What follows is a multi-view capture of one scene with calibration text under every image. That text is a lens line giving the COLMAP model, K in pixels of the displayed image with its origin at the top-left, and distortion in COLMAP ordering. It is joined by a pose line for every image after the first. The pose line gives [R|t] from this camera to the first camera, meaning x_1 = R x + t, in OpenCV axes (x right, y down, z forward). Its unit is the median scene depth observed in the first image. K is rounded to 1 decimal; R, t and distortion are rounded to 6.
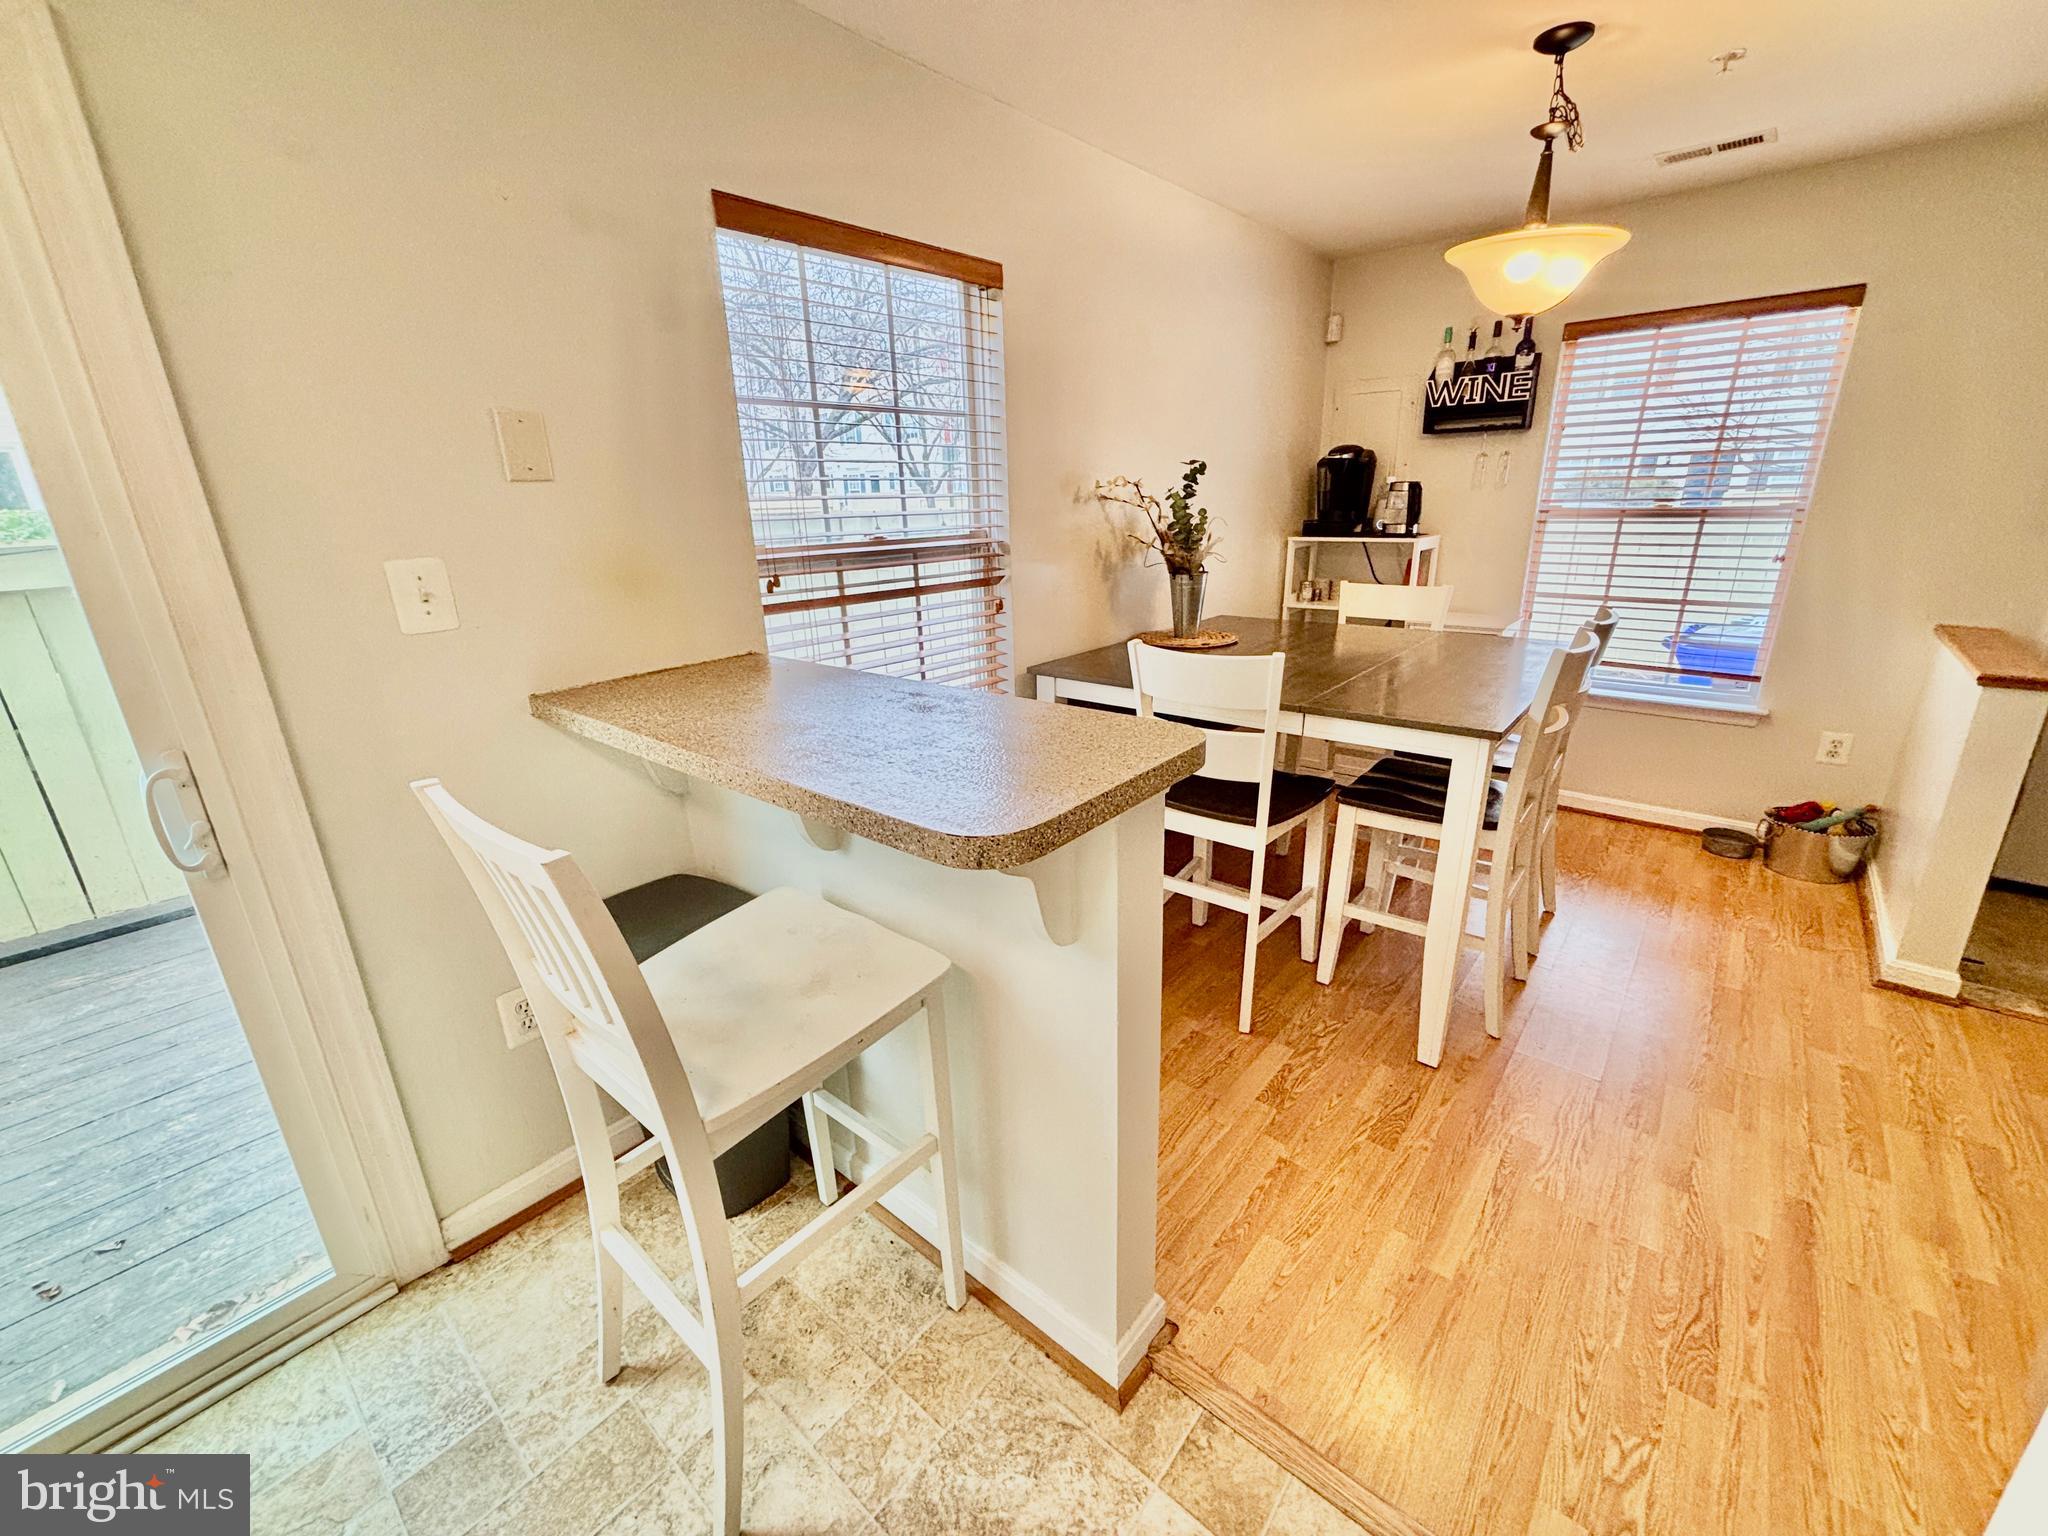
lens RADIAL K [[826.9, 0, 1029.2], [0, 826.9, 771.3], [0, 0, 1]] dist [0.007359, -0.002035]
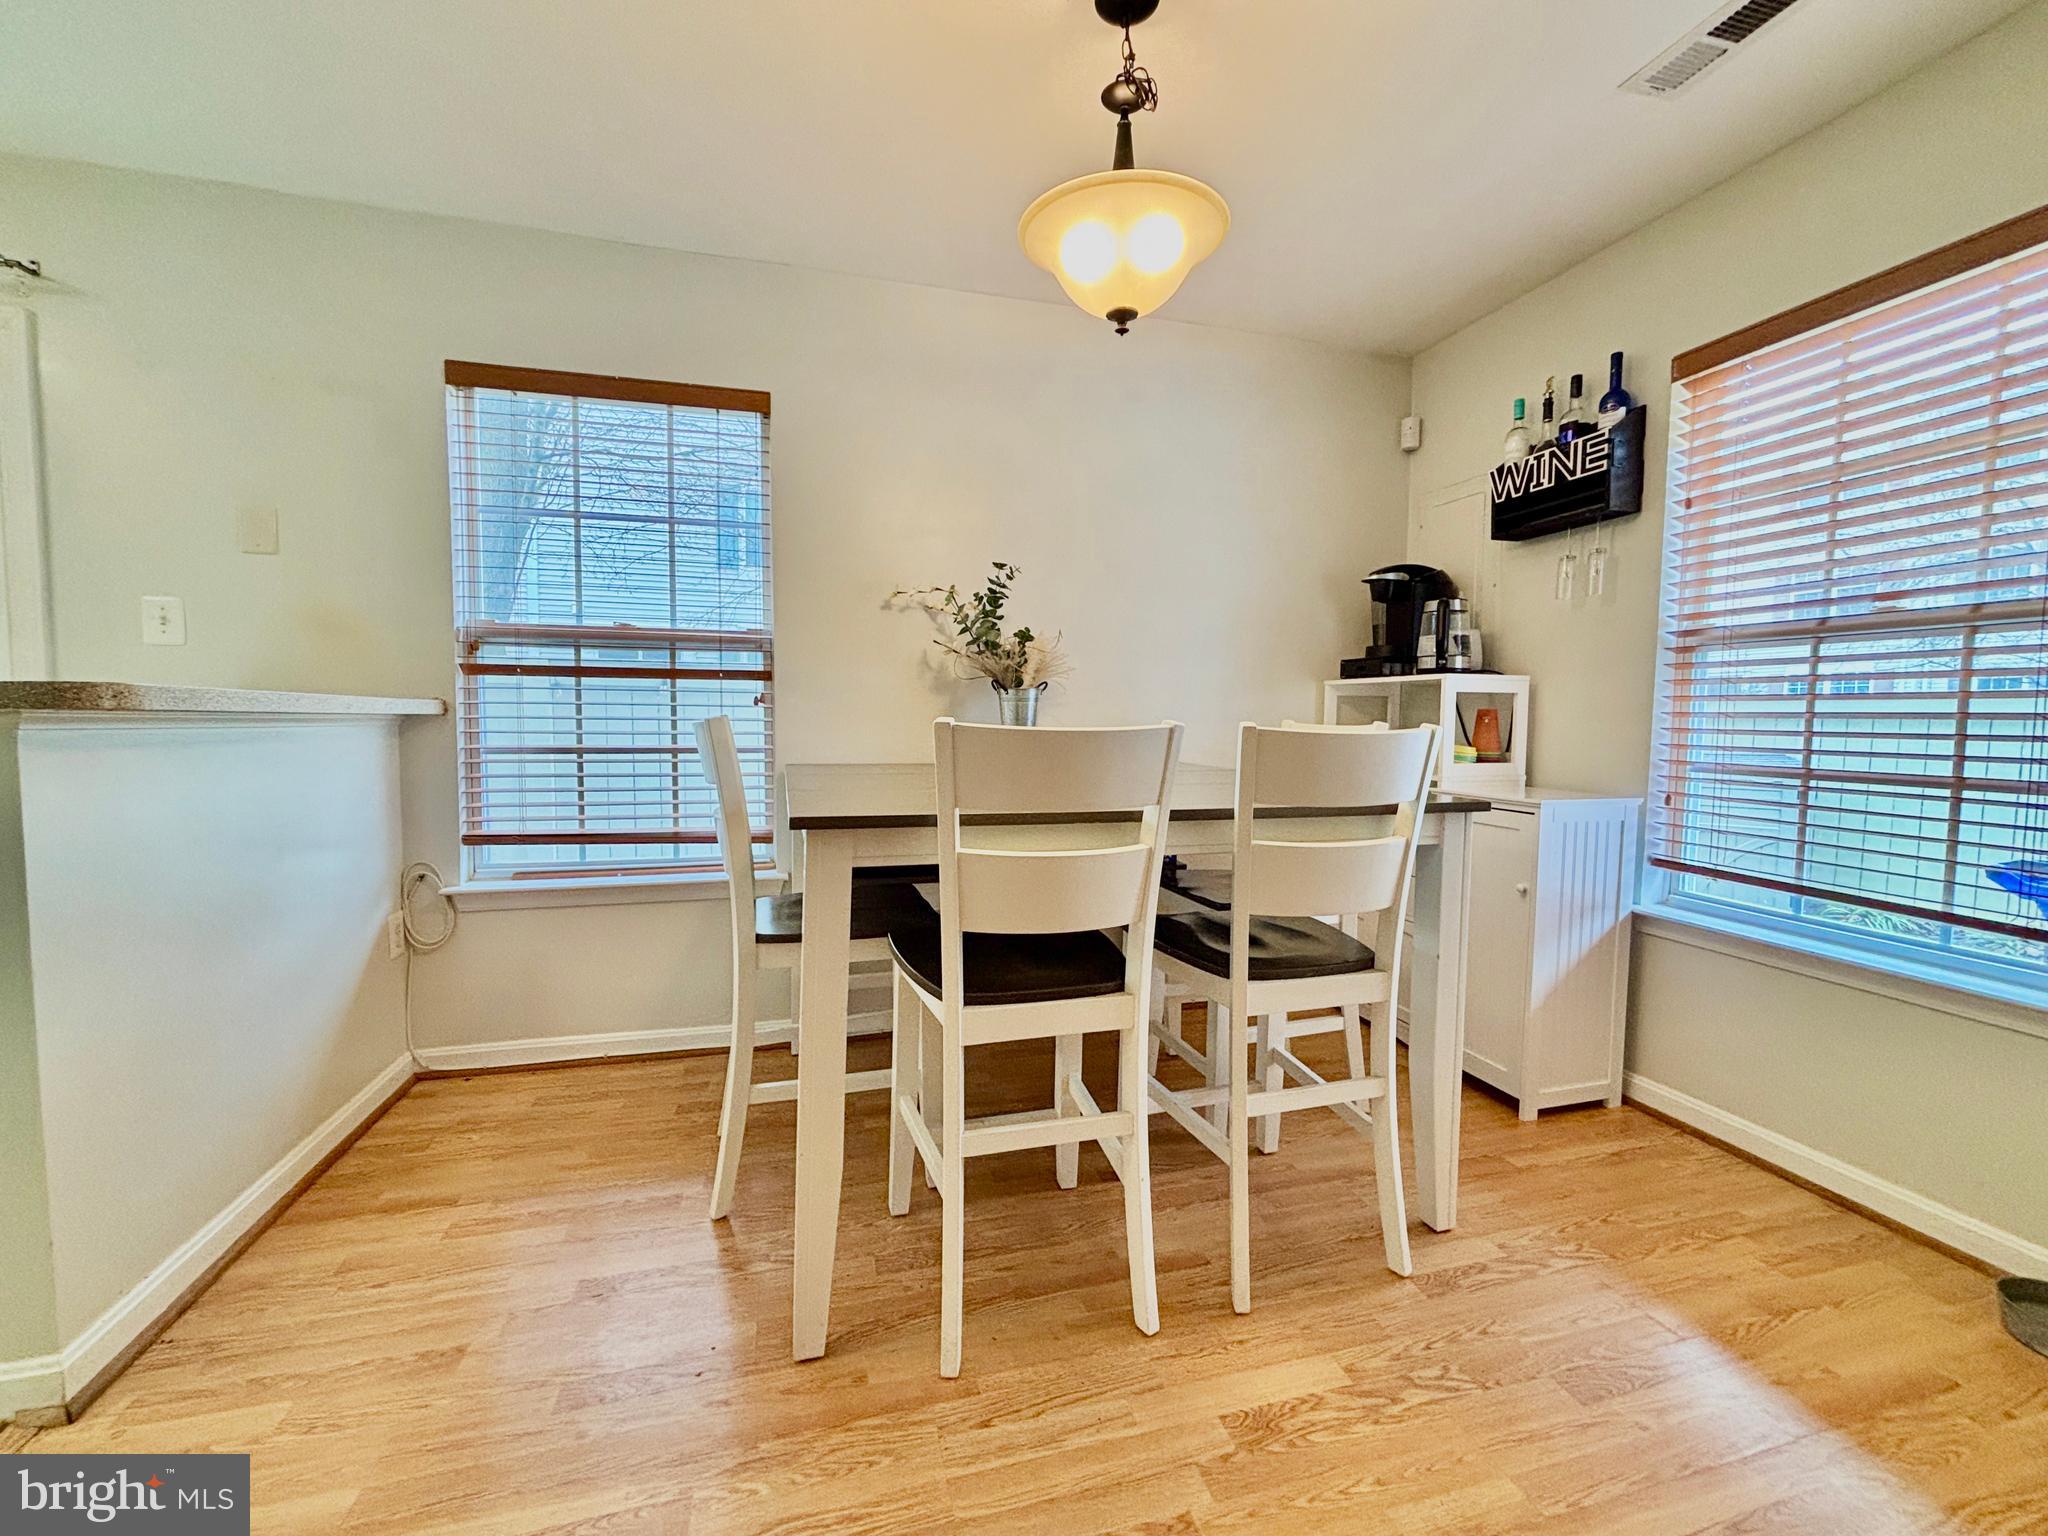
lens RADIAL K [[826.9, 0, 1021.3], [0, 826.9, 767.2], [0, 0, 1]] dist [0.007359, -0.002035]
pose [[0.824877, 0.069543, -0.561019, 0.854267], [-0.208971, 0.959622, -0.188301, 0.003957], [0.525271, 0.272562, 0.806102, 0.403429]]
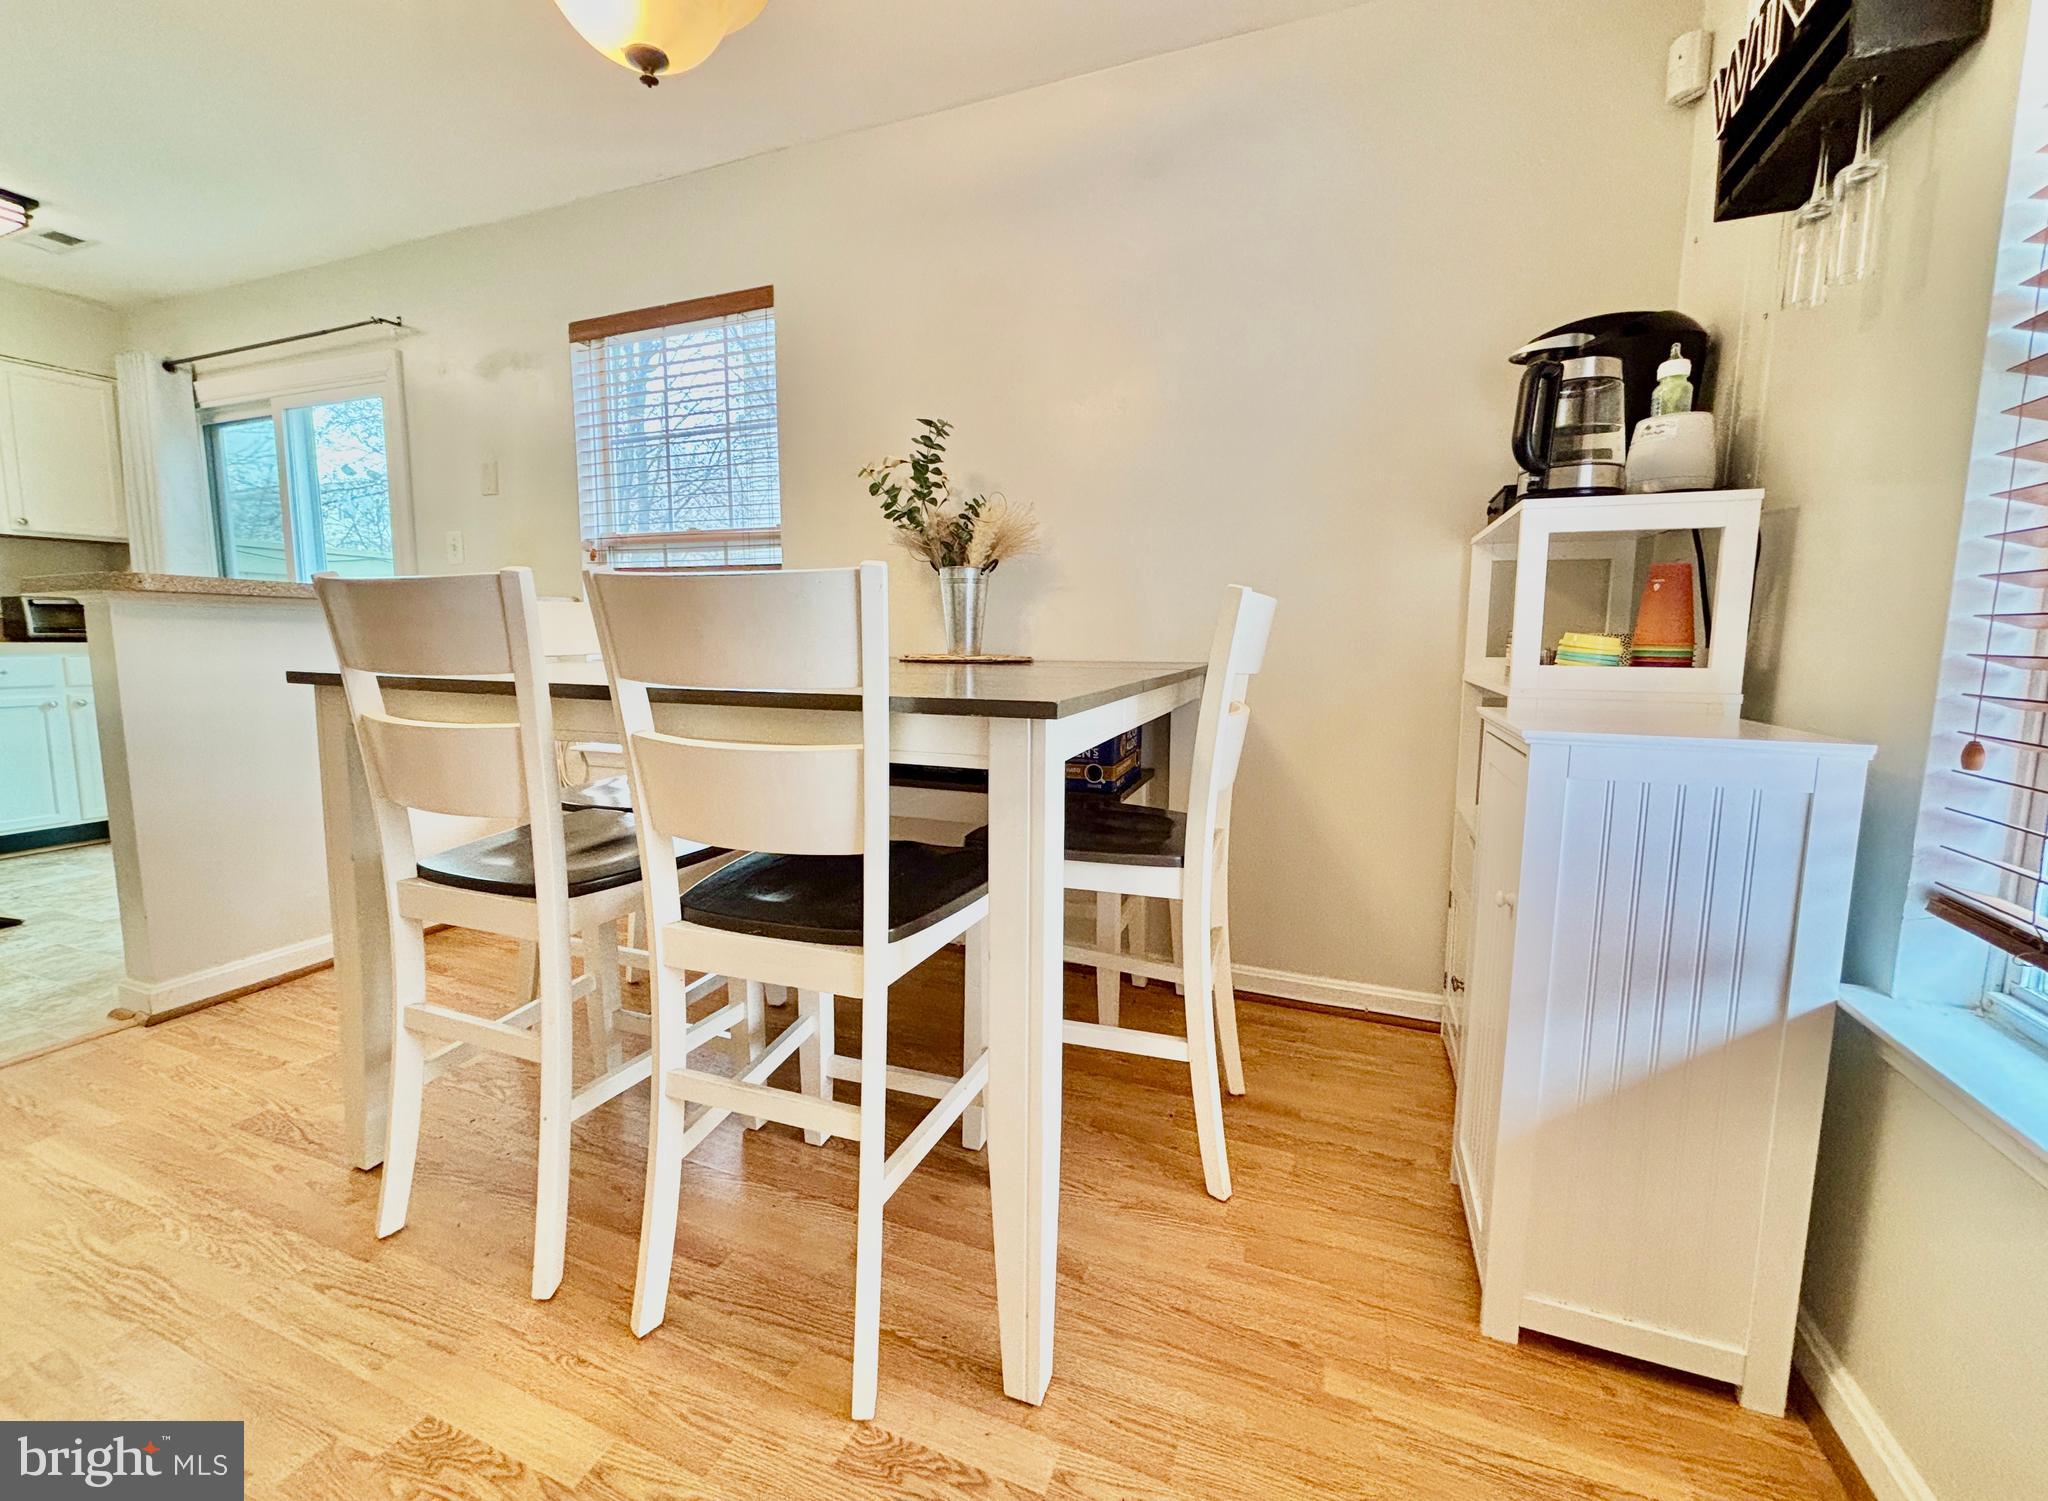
lens RADIAL K [[826.9, 0, 1028.4], [0, 826.9, 732.1], [0, 0, 1]] dist [0.007359, -0.002035]
pose [[0.320857, 0.138782, -0.936905, 1.144098], [-0.317026, 0.947882, 0.031838, -0.173191], [0.892494, 0.286808, 0.348132, 1.028009]]
